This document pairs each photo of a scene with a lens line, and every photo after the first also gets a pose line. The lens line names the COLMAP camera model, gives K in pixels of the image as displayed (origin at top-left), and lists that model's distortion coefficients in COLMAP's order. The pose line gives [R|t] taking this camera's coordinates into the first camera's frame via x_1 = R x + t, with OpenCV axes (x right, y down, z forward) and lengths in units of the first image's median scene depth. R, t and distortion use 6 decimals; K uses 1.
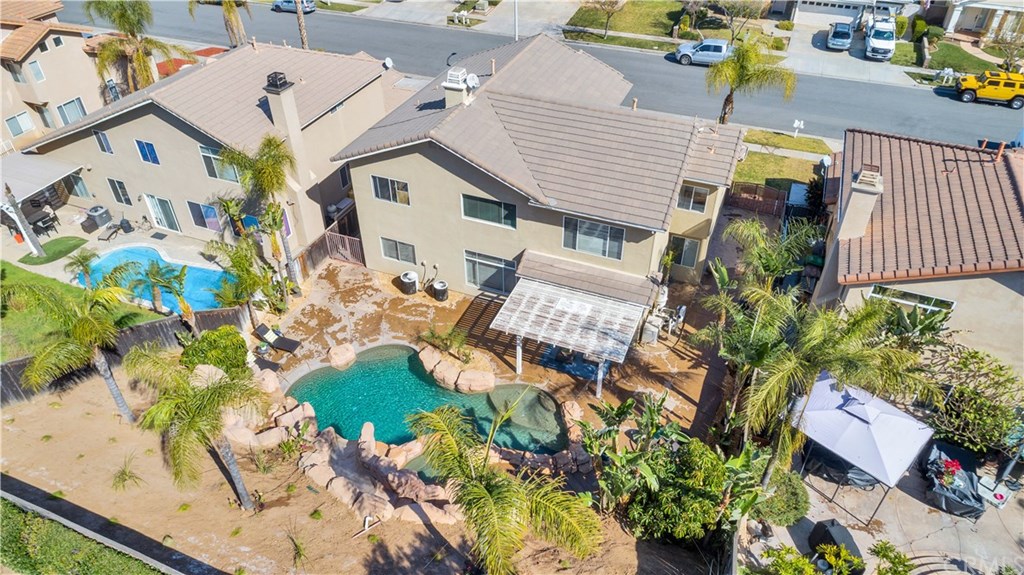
lens RADIAL K [[682.9, 0, 515.3], [0, 682.9, 285.6], [0, 0, 1]] dist [-0.016758, 0.005567]
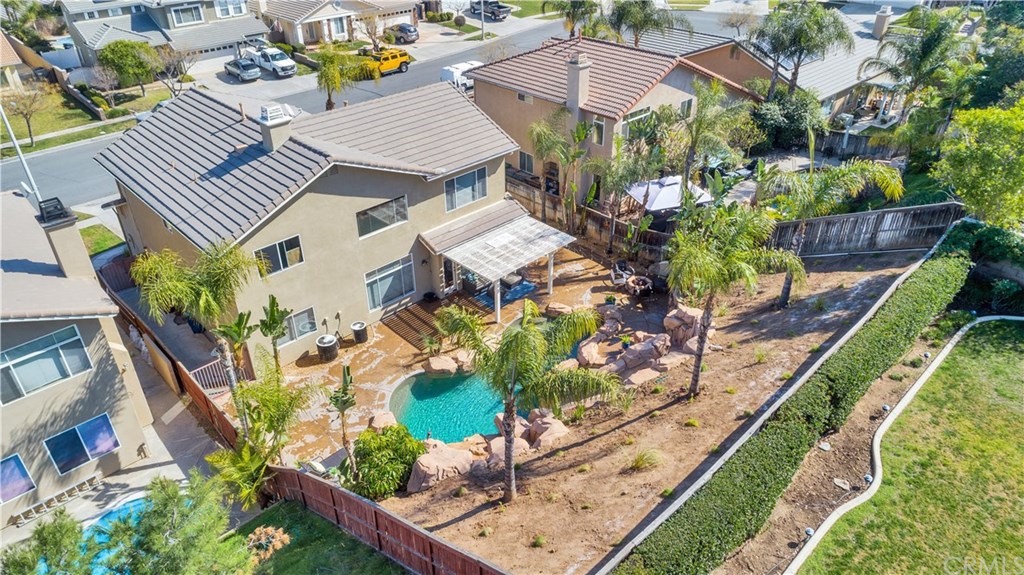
lens RADIAL K [[682.9, 0, 515.3], [0, 682.9, 285.6], [0, 0, 1]] dist [-0.016758, 0.005567]
pose [[0.400519, -0.486435, 0.776509, -0.464979], [0.572455, 0.794546, 0.202465, -0.071032], [-0.715458, 0.363426, 0.596693, 0.180636]]
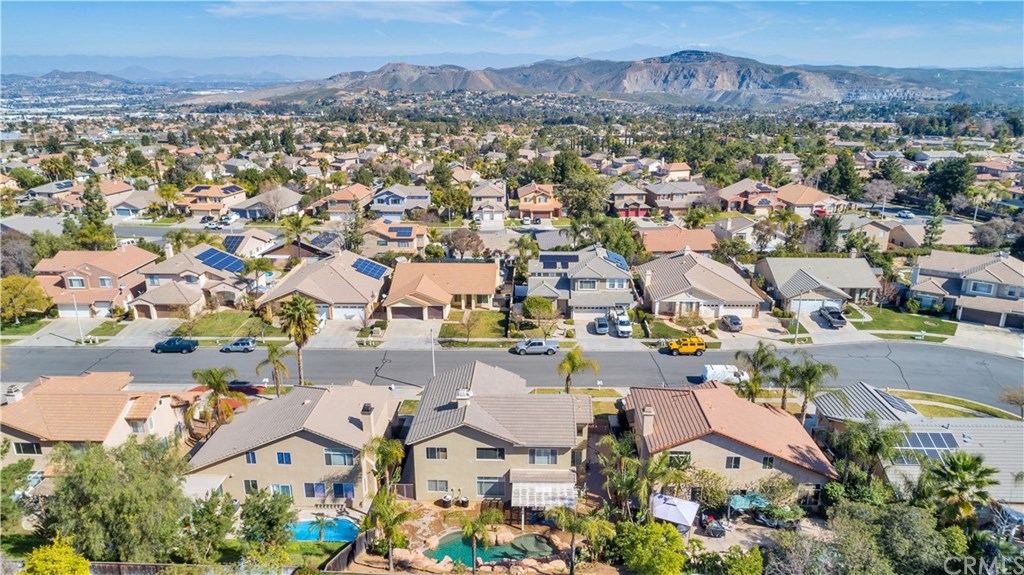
lens RADIAL K [[682.9, 0, 515.3], [0, 682.9, 285.6], [0, 0, 1]] dist [-0.016758, 0.005567]
pose [[0.936937, -0.100980, 0.334592, -0.362484], [0.214892, 0.921450, -0.323654, 0.063869], [-0.275627, 0.375144, 0.885040, -0.624138]]
